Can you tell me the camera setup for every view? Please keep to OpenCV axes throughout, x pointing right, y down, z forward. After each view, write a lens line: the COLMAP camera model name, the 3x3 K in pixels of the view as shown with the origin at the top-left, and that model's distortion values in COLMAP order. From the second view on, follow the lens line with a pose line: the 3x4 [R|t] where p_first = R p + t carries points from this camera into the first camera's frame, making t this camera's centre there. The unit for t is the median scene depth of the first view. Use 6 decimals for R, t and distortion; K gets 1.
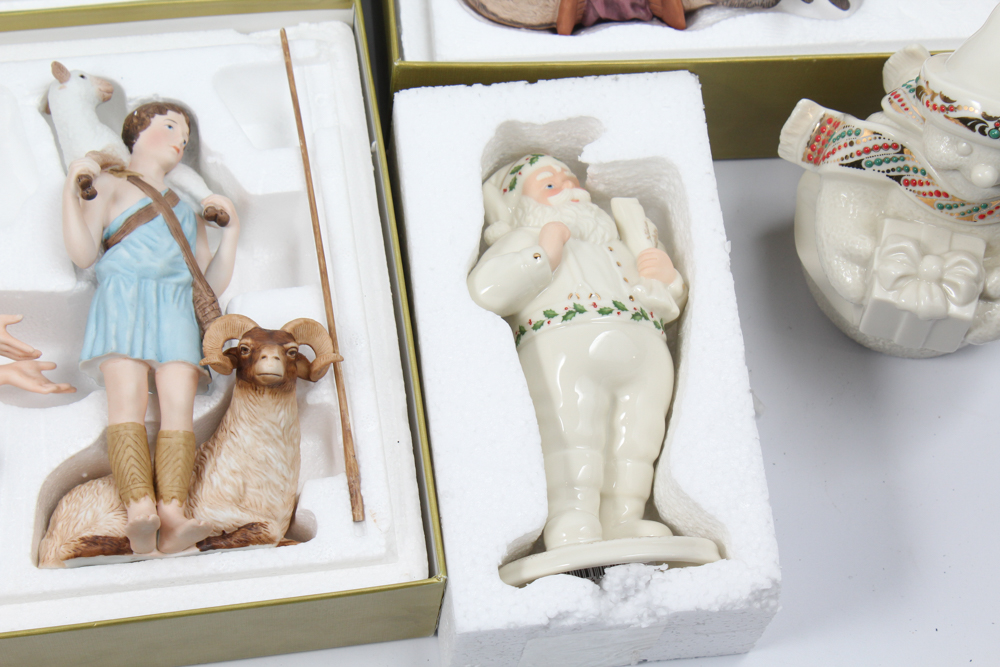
lens RADIAL K [[2411.0, 0, 500.0], [0, 2411.0, 333.5], [0, 0, 1]] dist [0.046660, 0.507421]
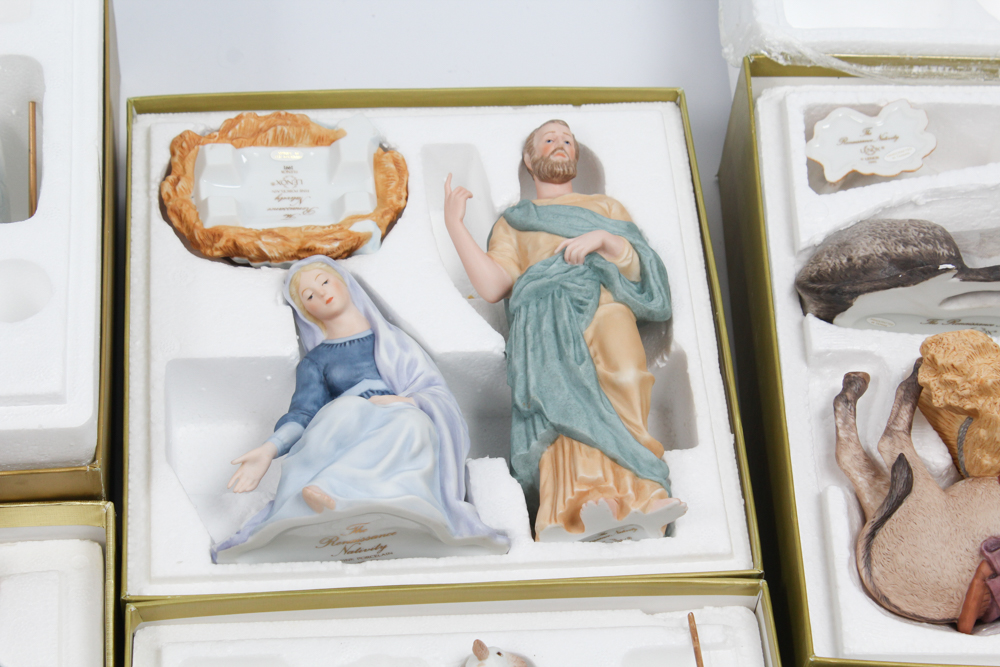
lens RADIAL K [[2411.0, 0, 500.0], [0, 2411.0, 333.5], [0, 0, 1]] dist [0.046660, 0.507421]
pose [[0.996879, 0.043750, -0.065717, -0.107431], [-0.055091, 0.981733, -0.182114, -0.051493], [0.056549, 0.185166, 0.981079, -0.026115]]
